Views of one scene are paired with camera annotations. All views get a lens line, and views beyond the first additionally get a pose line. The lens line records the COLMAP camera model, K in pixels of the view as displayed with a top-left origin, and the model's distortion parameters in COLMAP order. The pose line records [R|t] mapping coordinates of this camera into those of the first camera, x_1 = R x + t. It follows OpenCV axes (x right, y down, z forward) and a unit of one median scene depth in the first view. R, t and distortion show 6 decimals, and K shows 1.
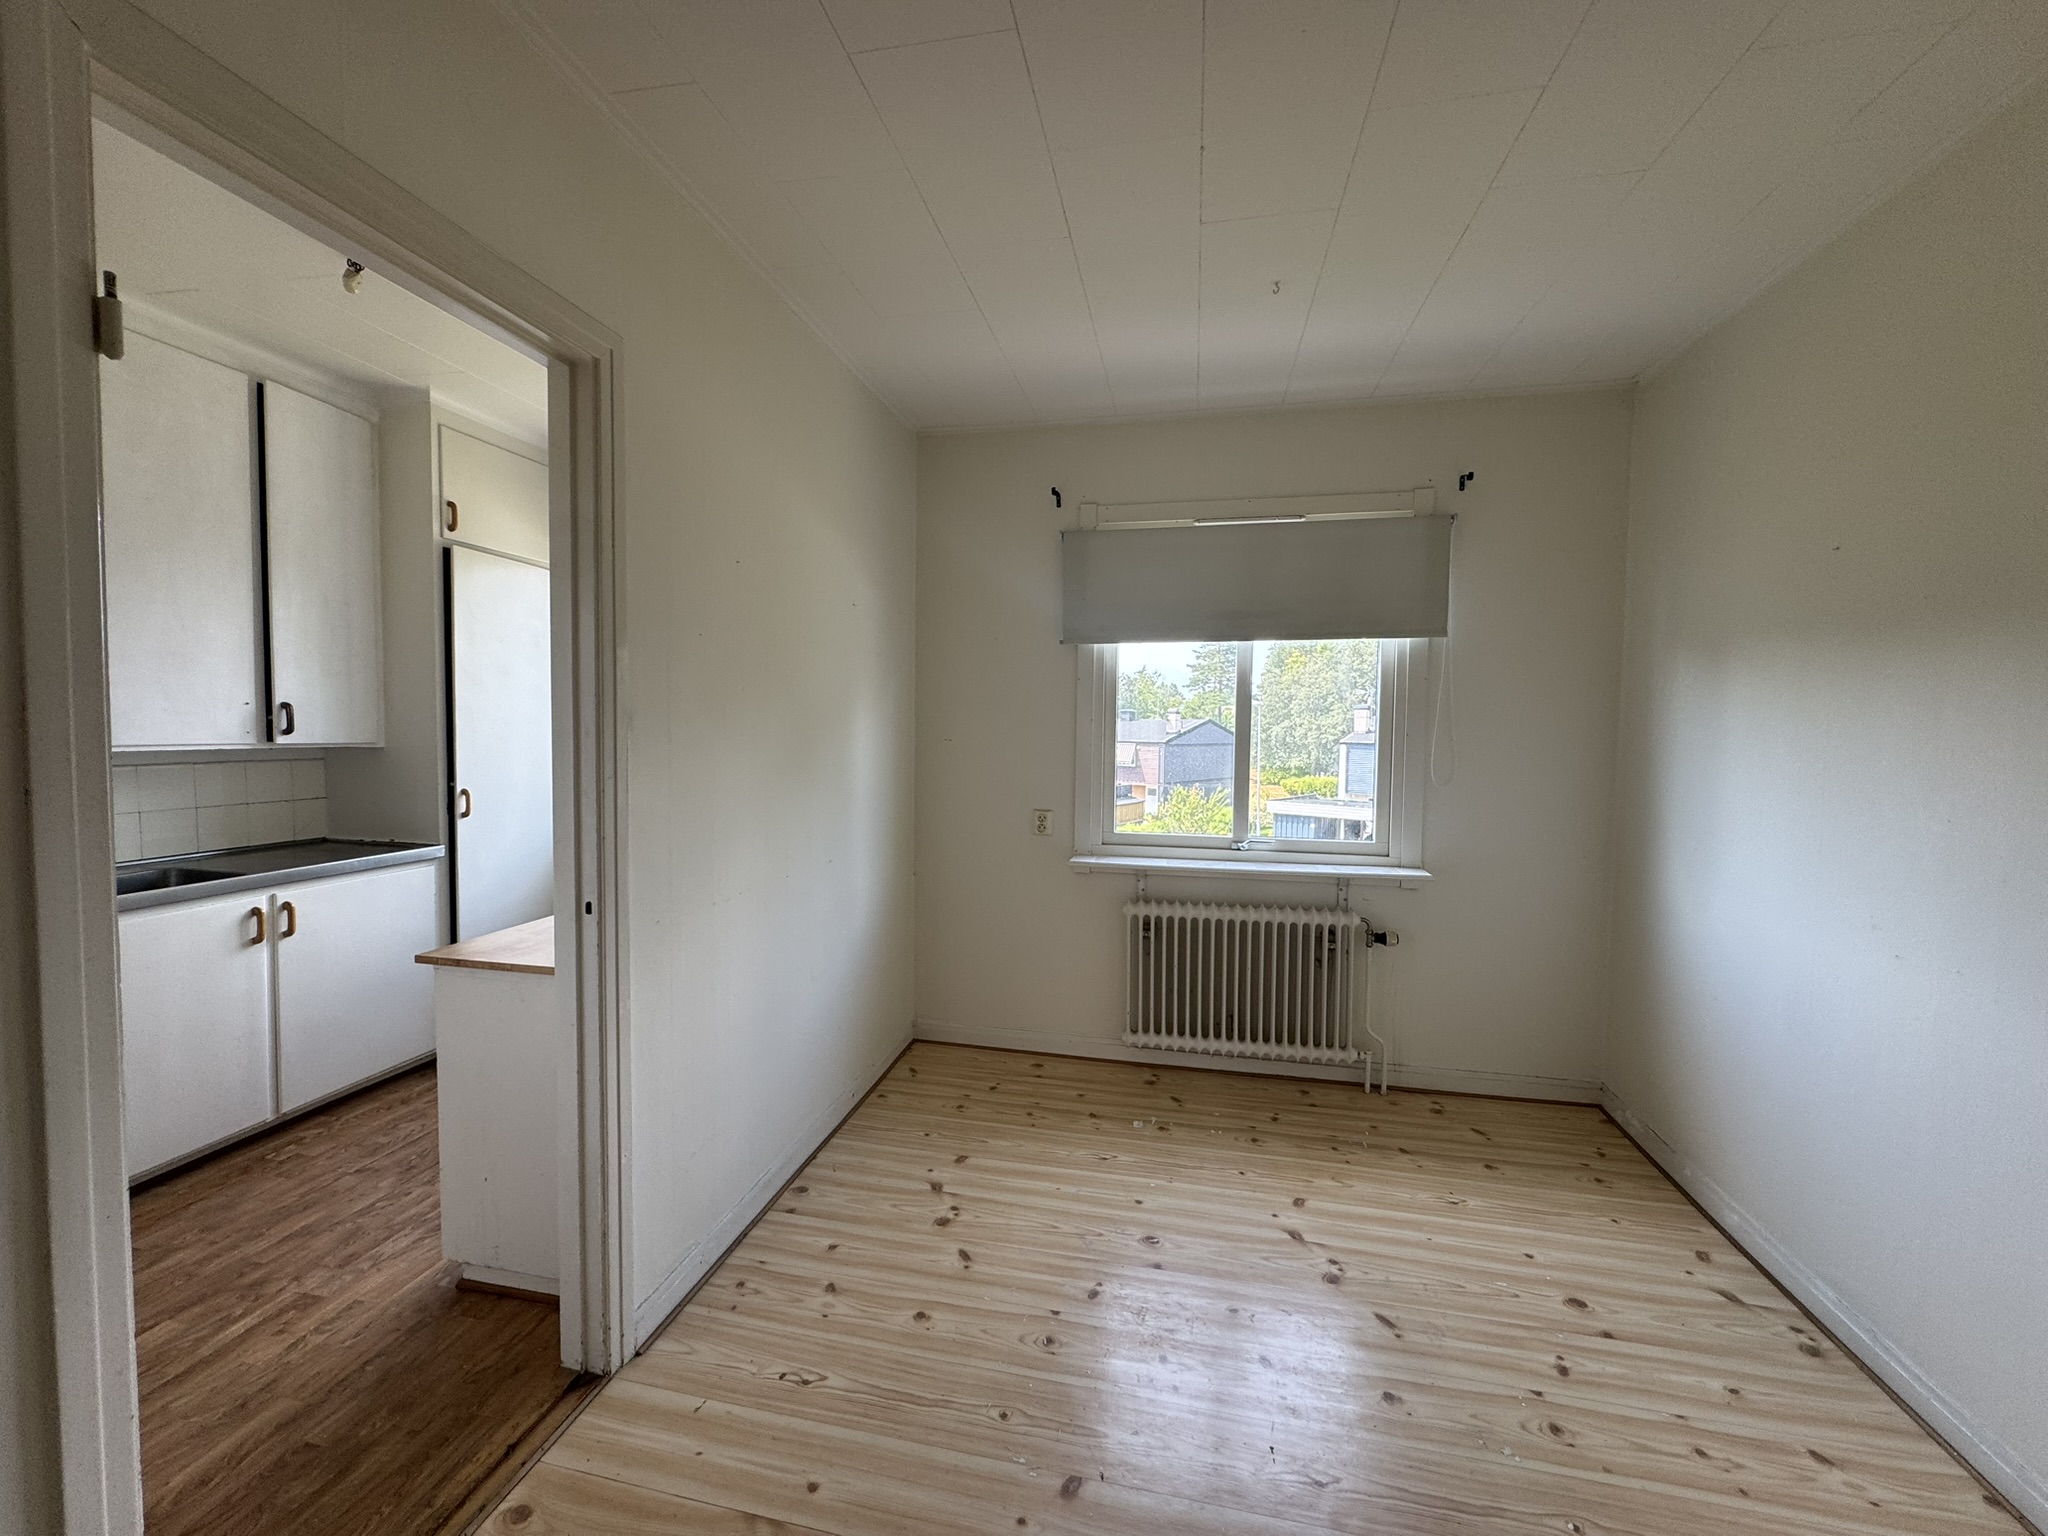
lens RADIAL K [[818.5, 0, 1024.5], [0, 818.5, 763.3], [0, 0, 1]] dist [-0.002778, -0.000460]
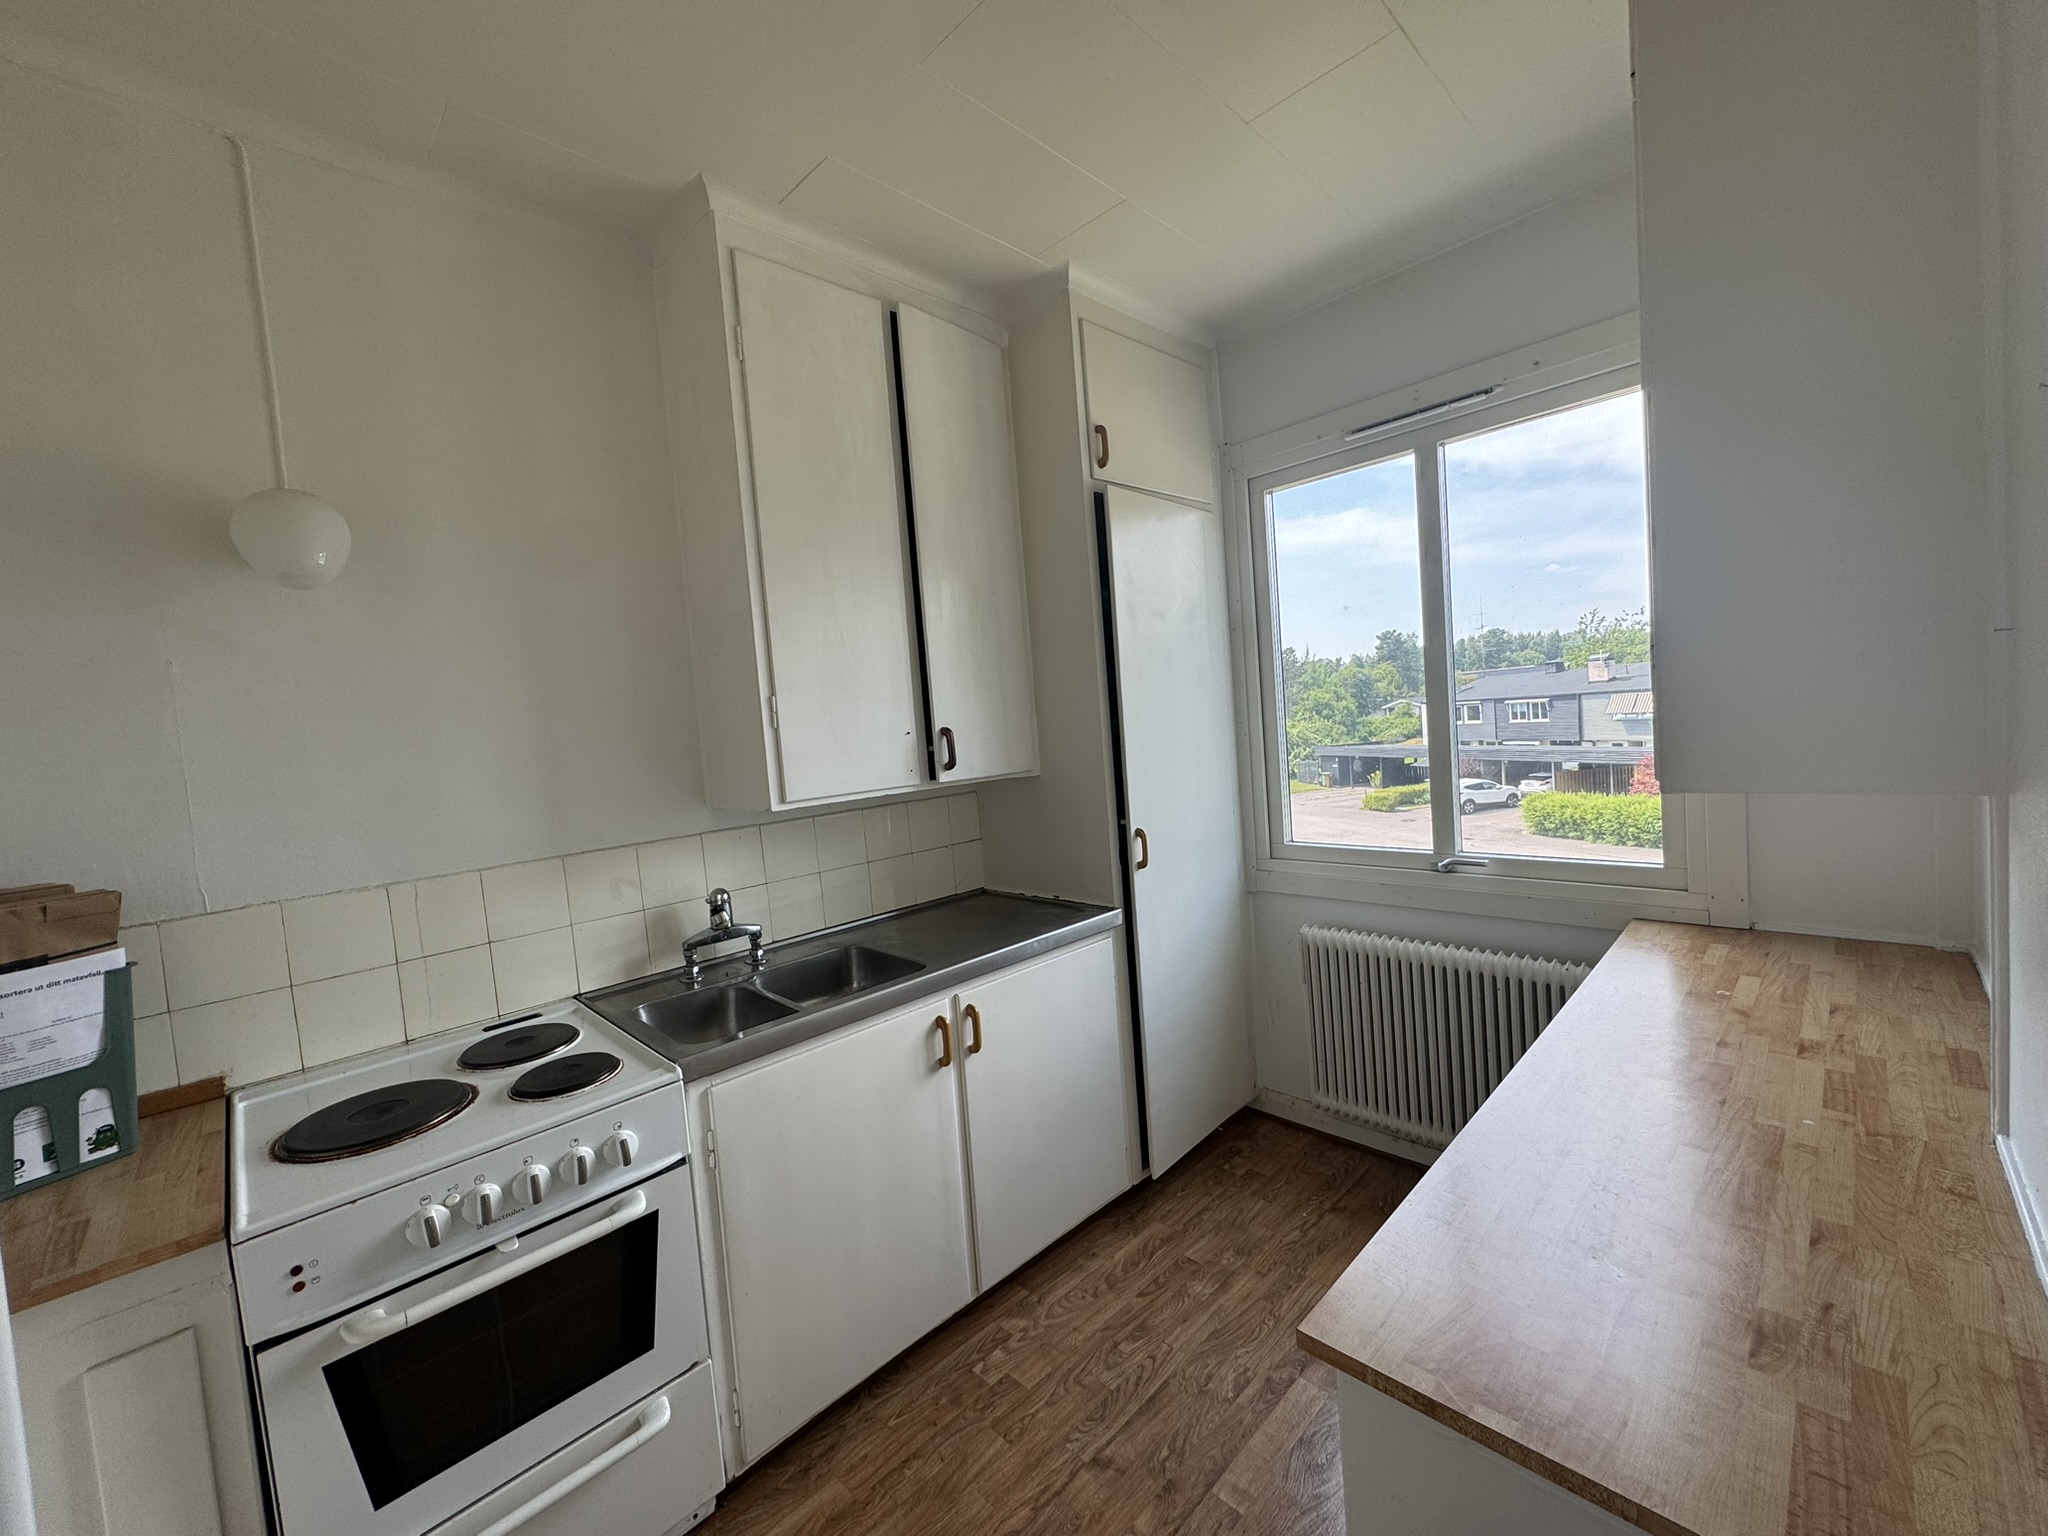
lens RADIAL K [[818.5, 0, 1024.5], [0, 818.5, 763.3], [0, 0, 1]] dist [-0.002778, -0.000460]
pose [[0.829696, -0.052132, -0.555775, -0.426579], [0.064567, 0.997909, 0.002786, -0.038894], [0.554468, -0.038197, 0.831328, 0.411063]]
